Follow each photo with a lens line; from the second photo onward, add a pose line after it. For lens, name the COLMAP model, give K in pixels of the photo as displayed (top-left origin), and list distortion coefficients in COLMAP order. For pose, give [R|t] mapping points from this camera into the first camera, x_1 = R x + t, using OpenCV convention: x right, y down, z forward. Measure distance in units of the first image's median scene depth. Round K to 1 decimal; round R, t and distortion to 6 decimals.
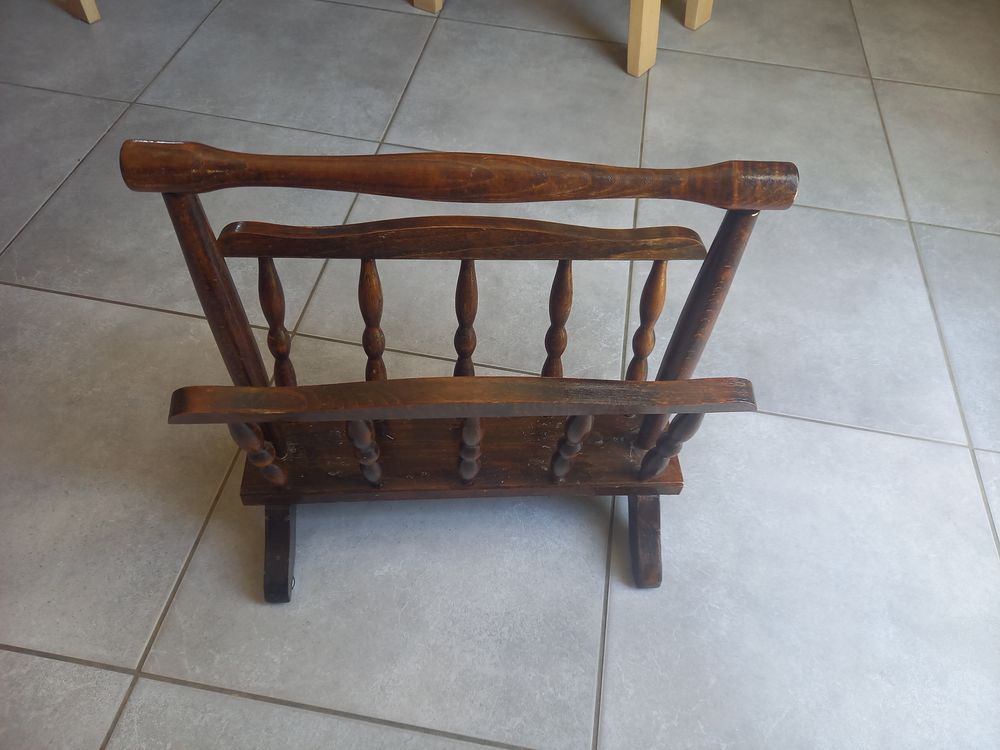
lens RADIAL K [[730.4, 0, 499.9], [0, 730.4, 373.1], [0, 0, 1]] dist [0.005729, -0.008106]
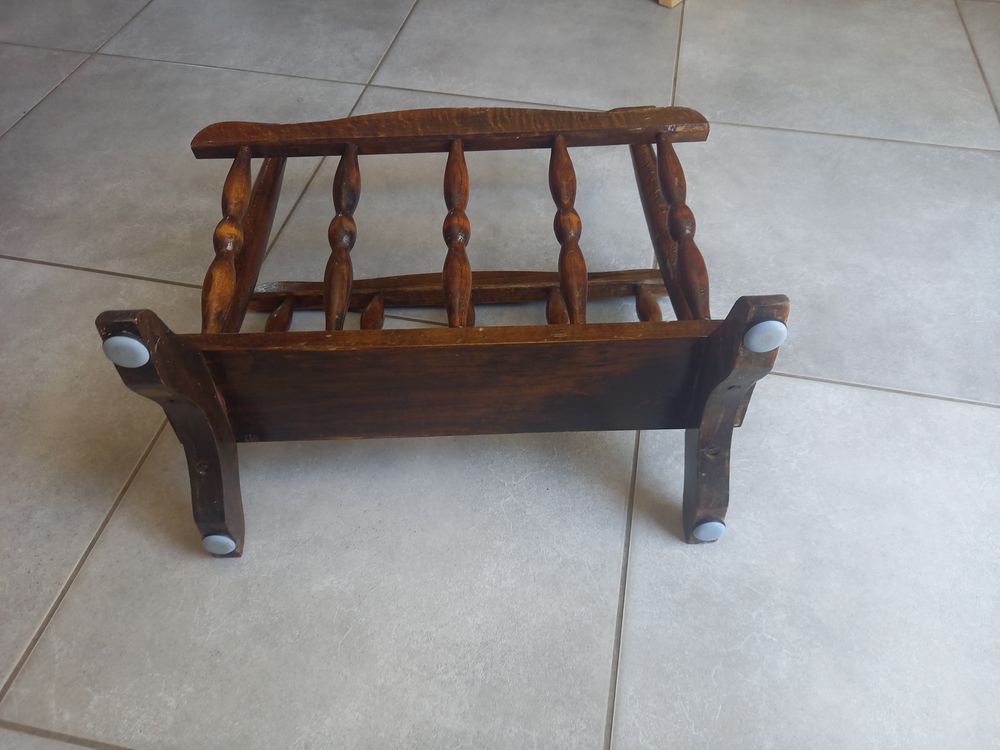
lens RADIAL K [[730.4, 0, 501.1], [0, 730.4, 373.6], [0, 0, 1]] dist [0.005729, -0.008106]
pose [[0.997514, -0.011982, -0.069448, 0.076084], [0.010866, 0.999806, -0.016436, 0.061928], [0.069632, 0.015640, 0.997450, 0.237920]]
